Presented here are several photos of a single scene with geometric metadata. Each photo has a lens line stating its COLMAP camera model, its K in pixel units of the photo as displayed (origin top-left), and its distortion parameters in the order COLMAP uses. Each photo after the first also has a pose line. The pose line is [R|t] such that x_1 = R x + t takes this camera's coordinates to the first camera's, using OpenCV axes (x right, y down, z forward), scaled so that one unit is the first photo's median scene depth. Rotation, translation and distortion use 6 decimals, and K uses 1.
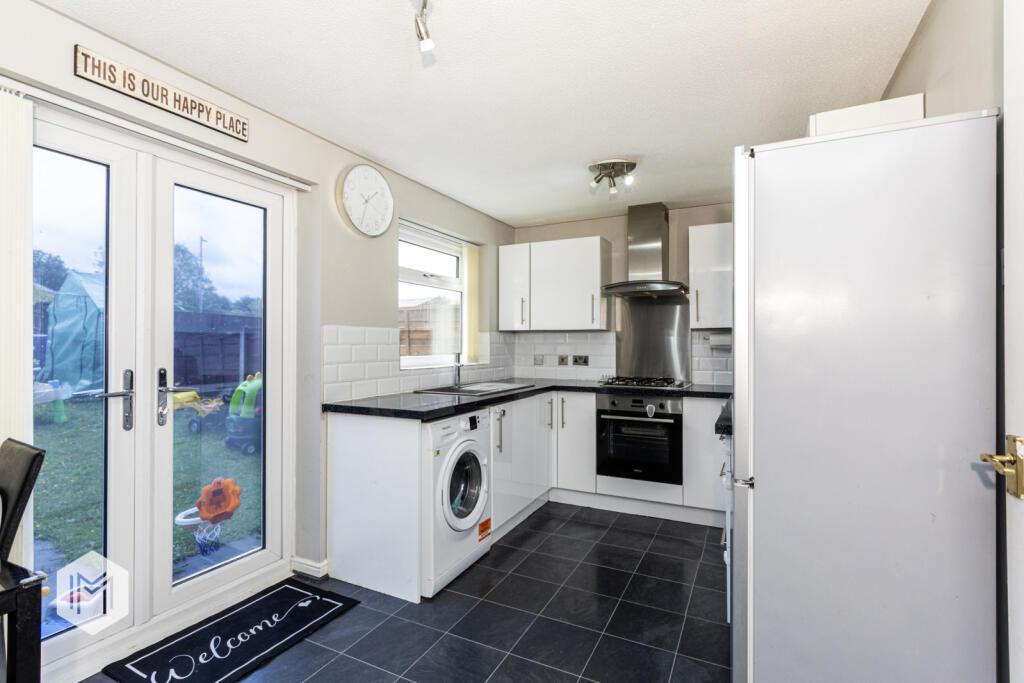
lens RADIAL K [[479.5, 0, 512.0], [0, 479.5, 341.5], [0, 0, 1]] dist [-0.004000, -0.000397]
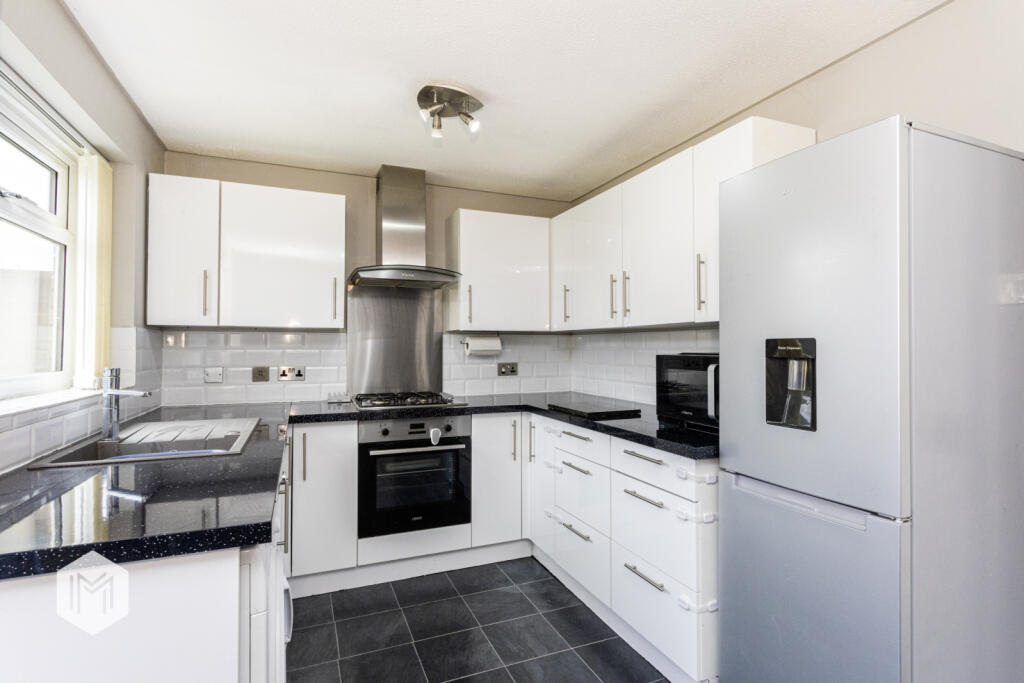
lens RADIAL K [[503.4, 0, 512.0], [0, 503.4, 341.5], [0, 0, 1]] dist [-0.002219, 0.000006]
pose [[0.645954, 0.011318, 0.763293, -0.236899], [-0.005304, 0.999932, -0.010339, 0.000024], [-0.763358, 0.002630, 0.645970, 0.362727]]
